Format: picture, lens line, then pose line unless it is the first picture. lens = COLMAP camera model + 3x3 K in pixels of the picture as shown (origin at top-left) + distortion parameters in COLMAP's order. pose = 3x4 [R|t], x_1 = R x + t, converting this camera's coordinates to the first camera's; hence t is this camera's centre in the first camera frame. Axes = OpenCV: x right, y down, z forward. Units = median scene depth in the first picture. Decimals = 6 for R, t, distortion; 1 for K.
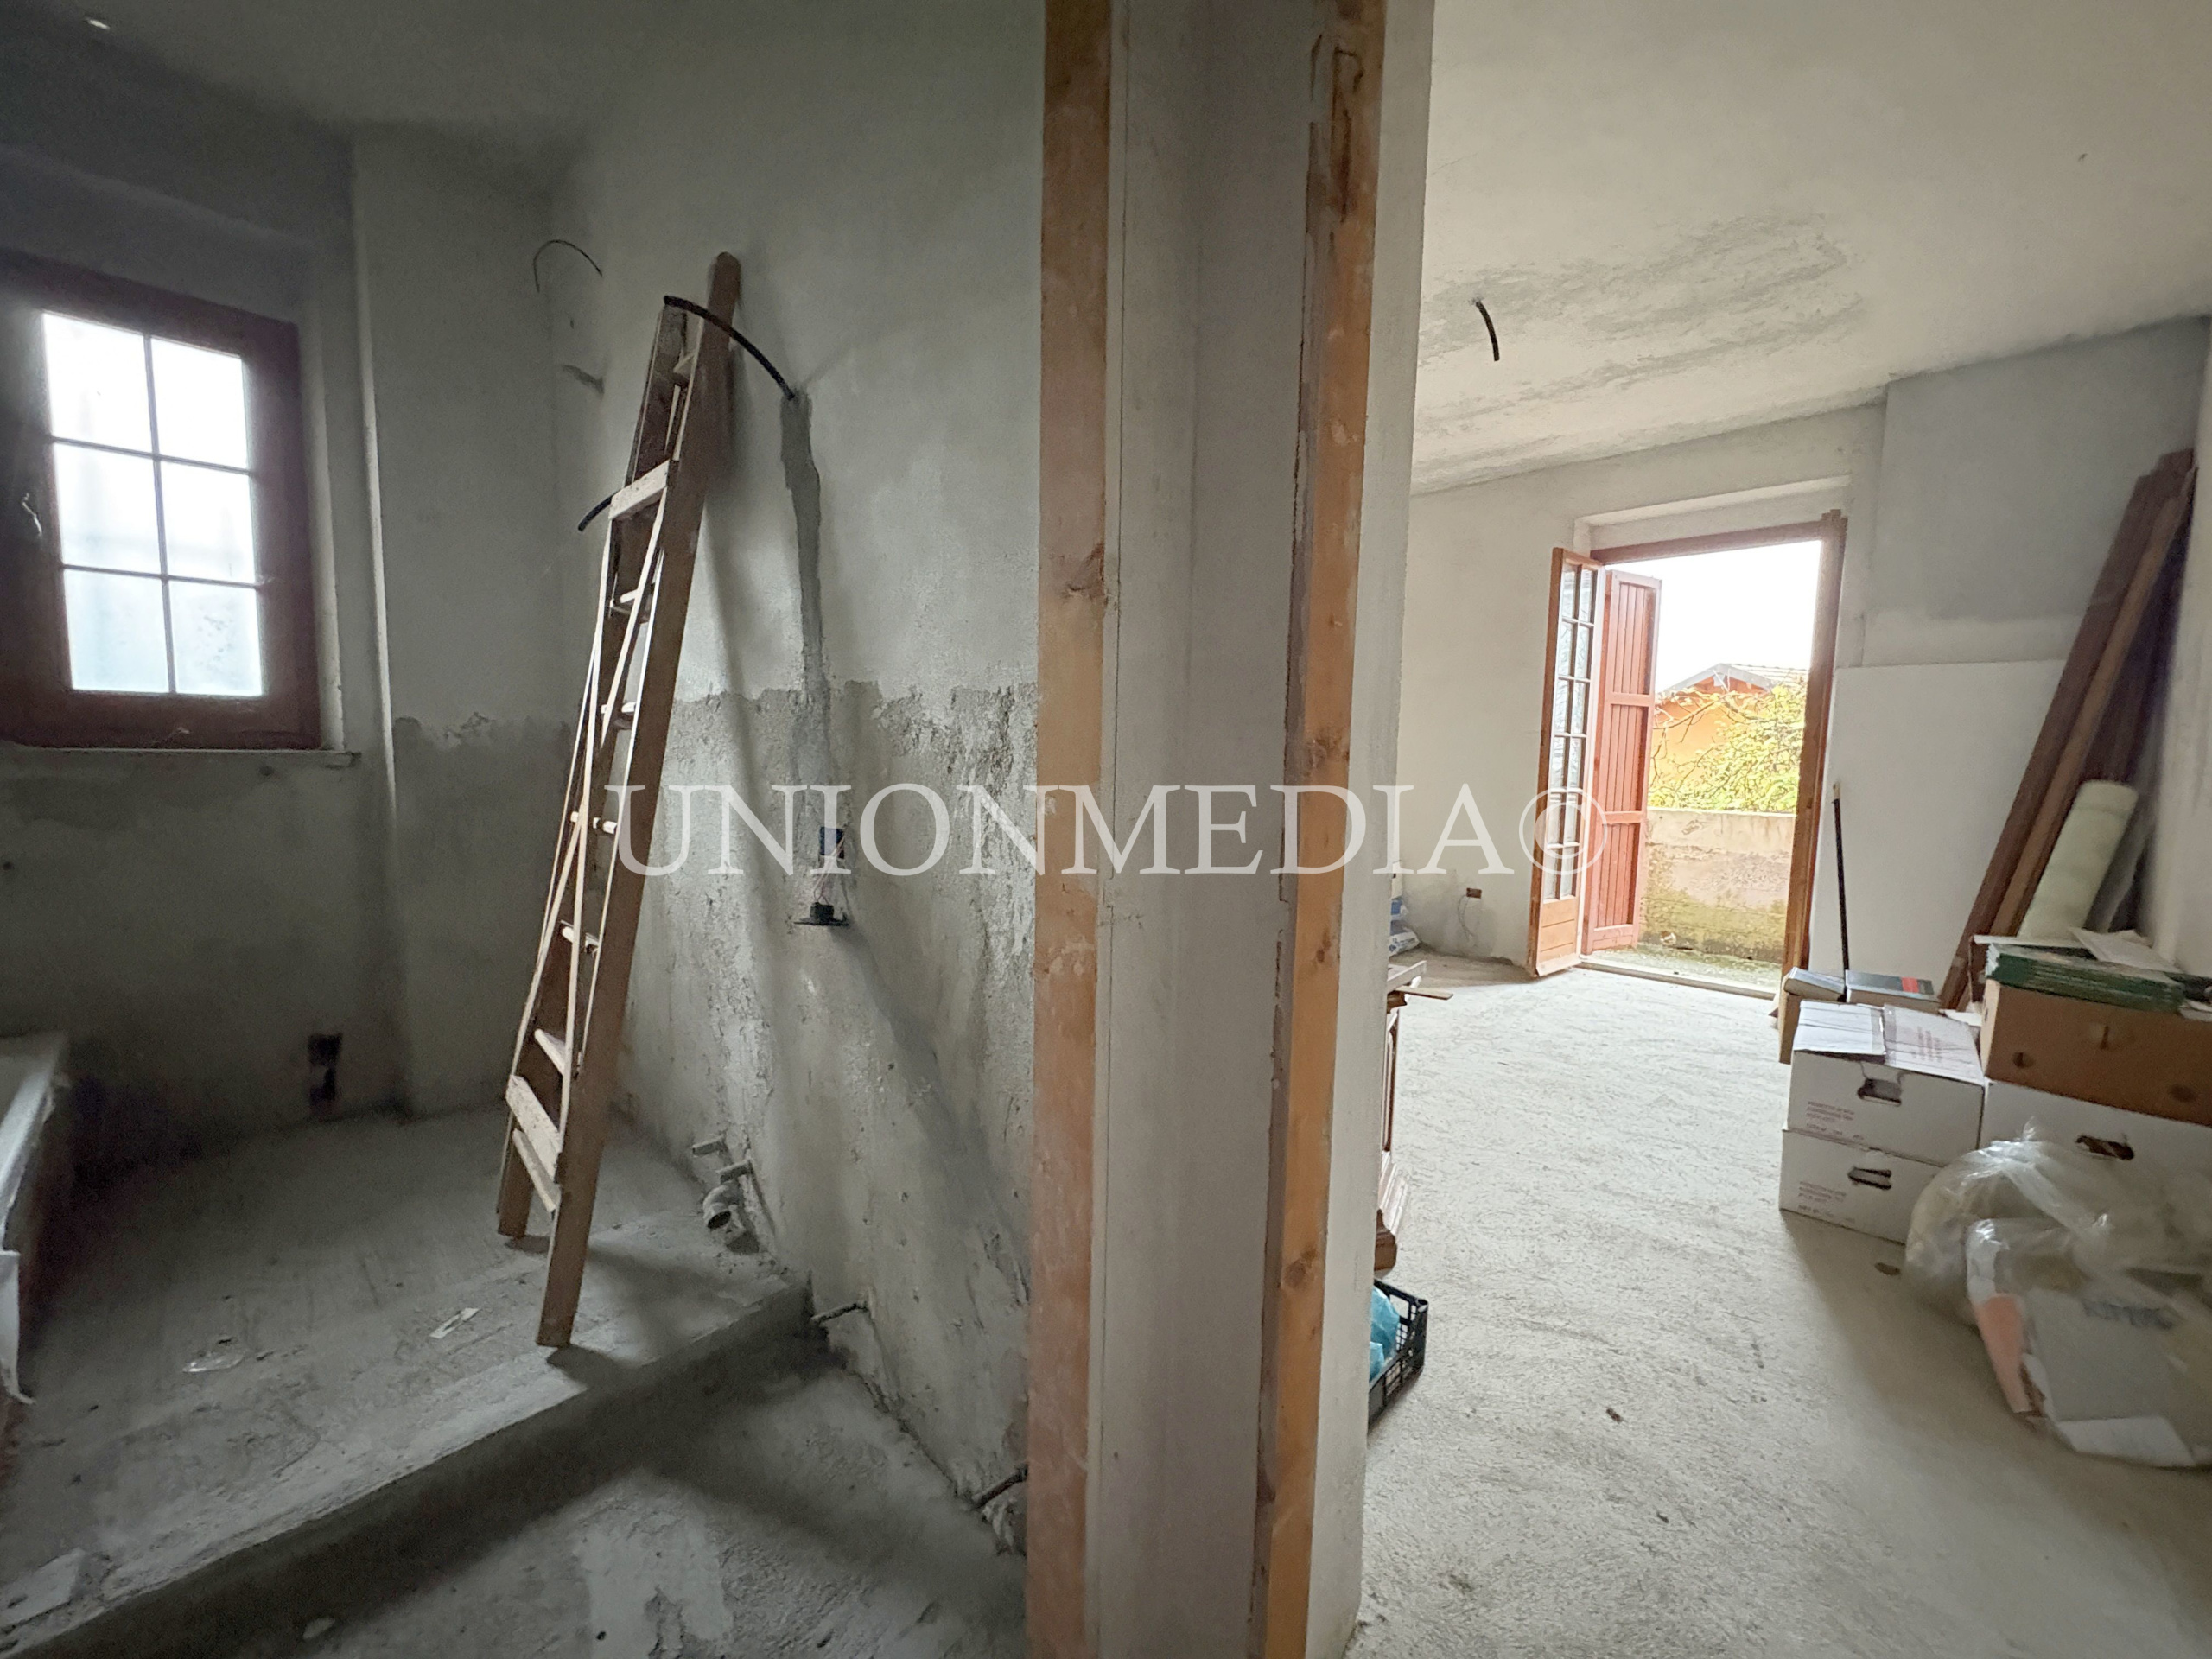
lens RADIAL K [[878.1, 0, 1108.5], [0, 878.1, 824.8], [0, 0, 1]] dist [0.000309, 0.000582]
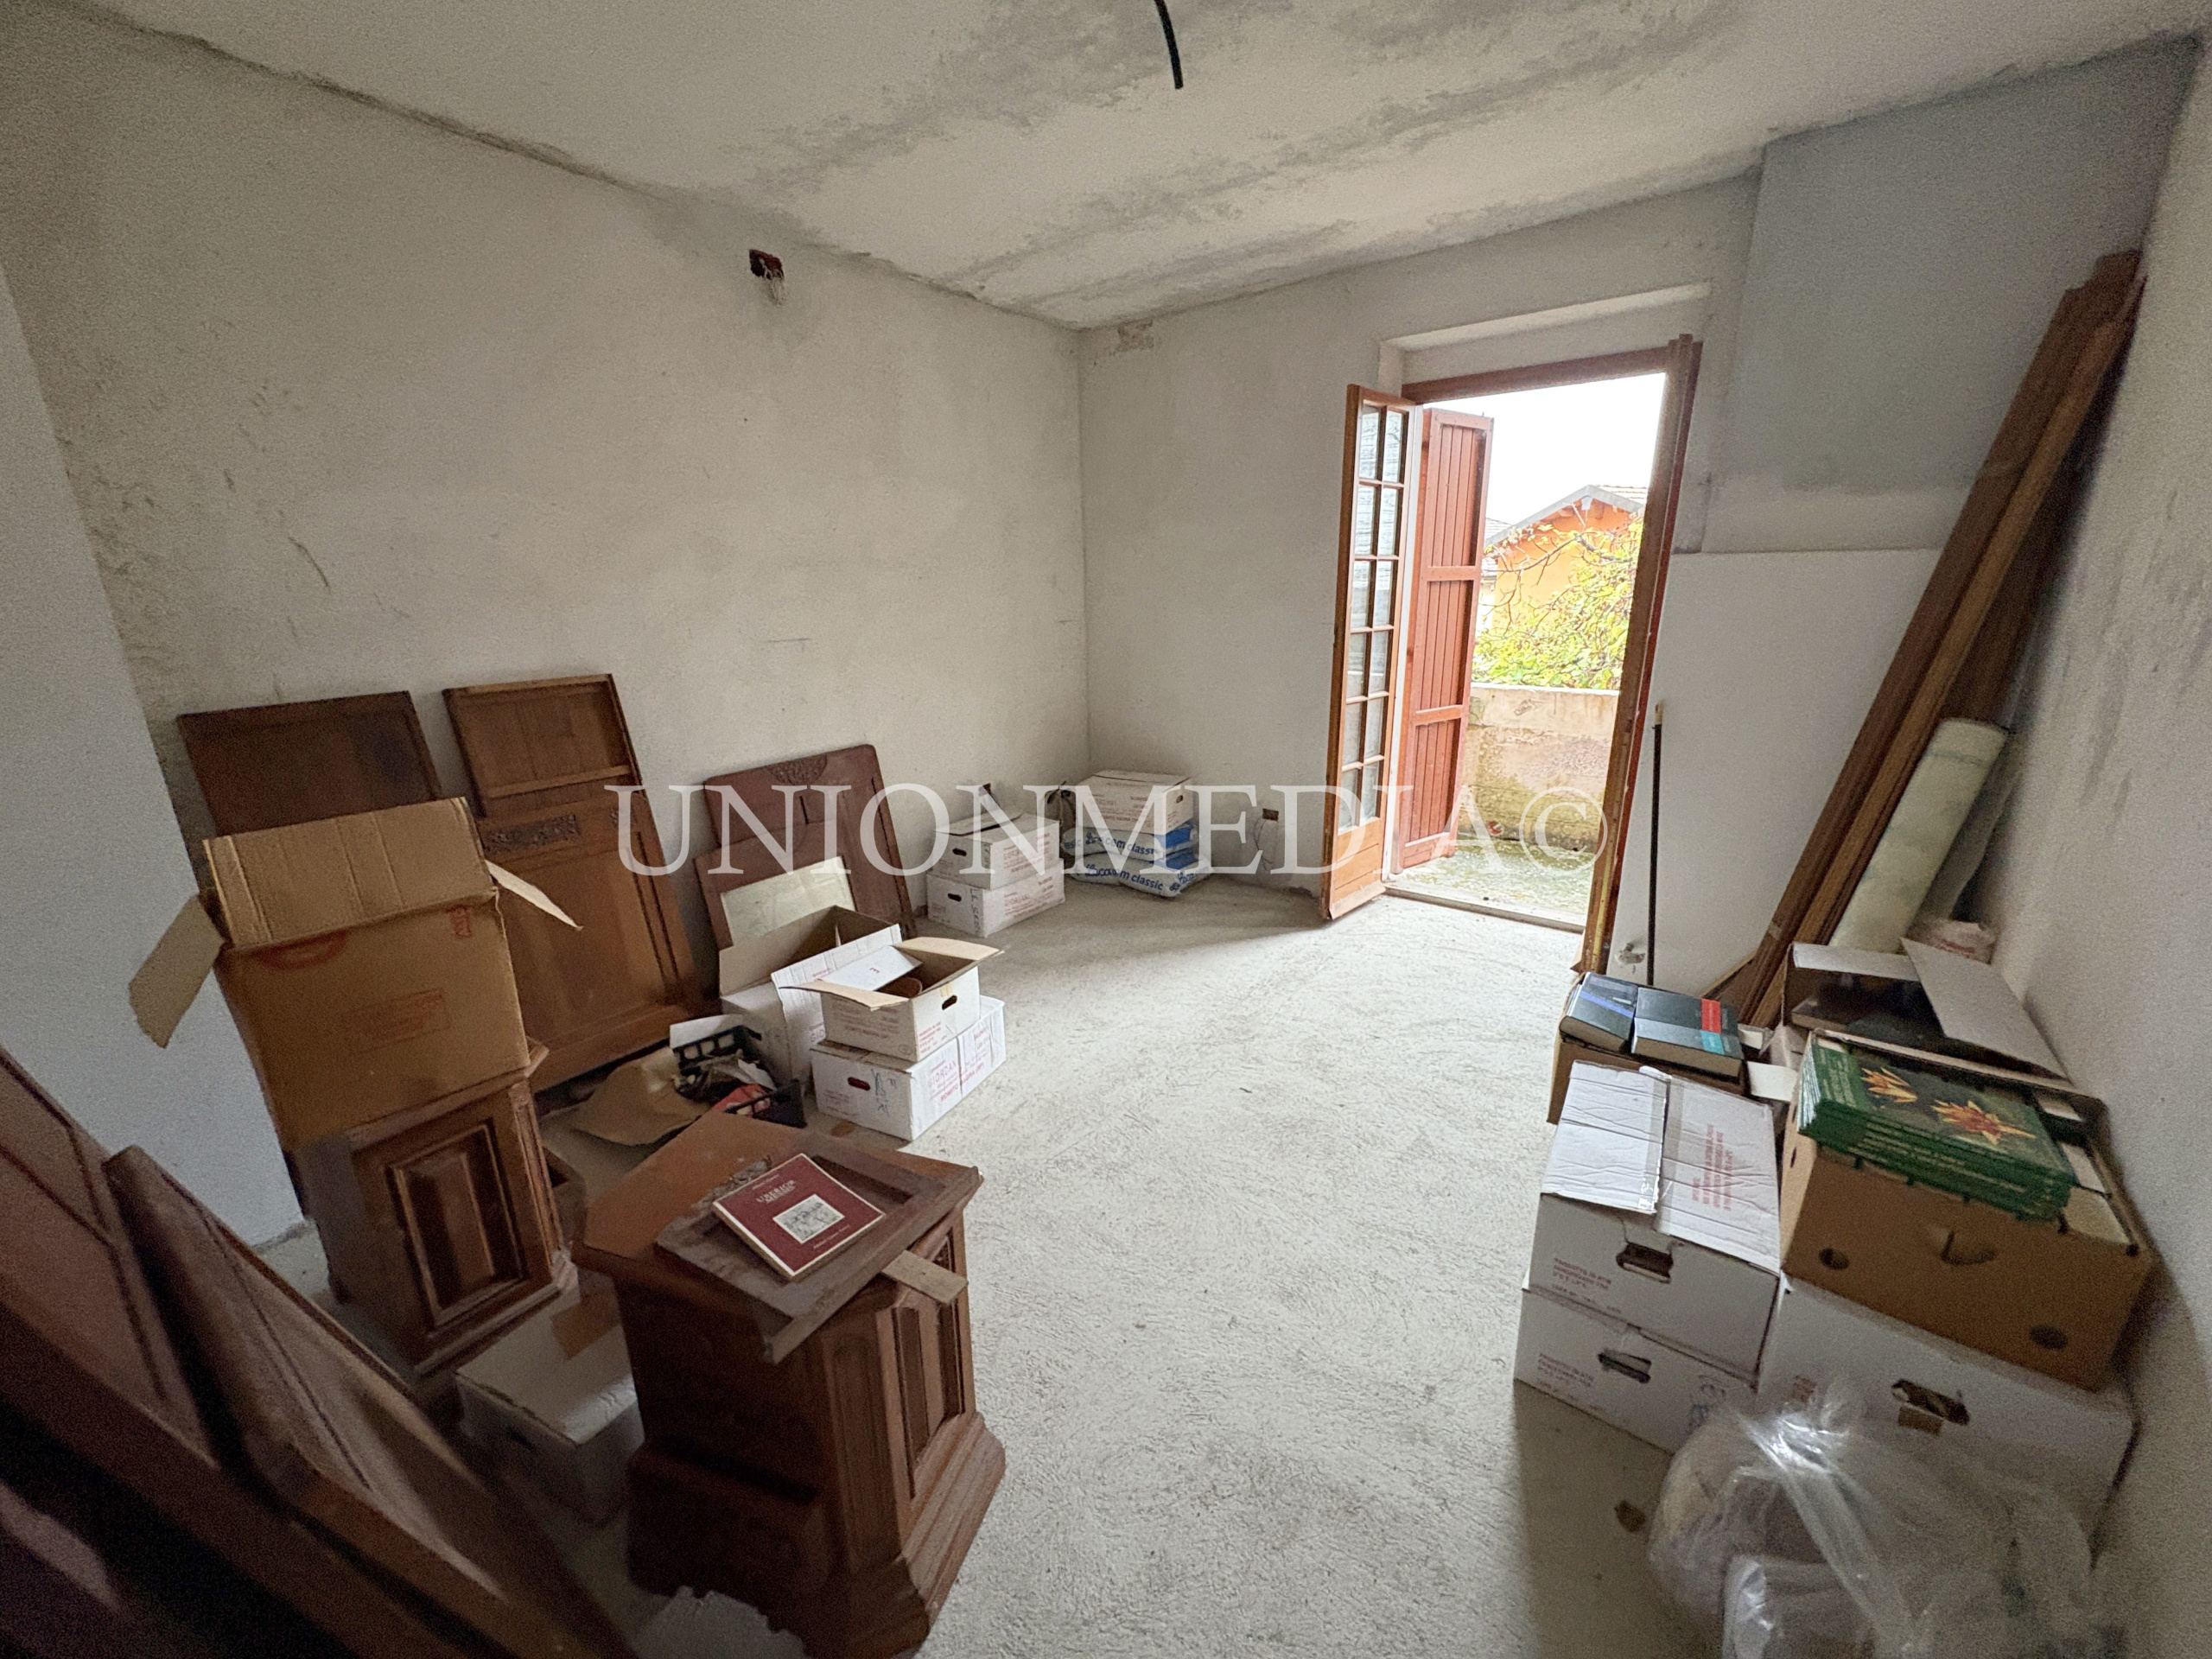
lens RADIAL K [[878.1, 0, 1108.5], [0, 878.1, 824.8], [0, 0, 1]] dist [0.000309, 0.000582]
pose [[0.992501, -0.066857, 0.102334, 0.270400], [0.046521, 0.980767, 0.189559, -0.130220], [-0.113039, -0.183377, 0.976522, 0.285386]]
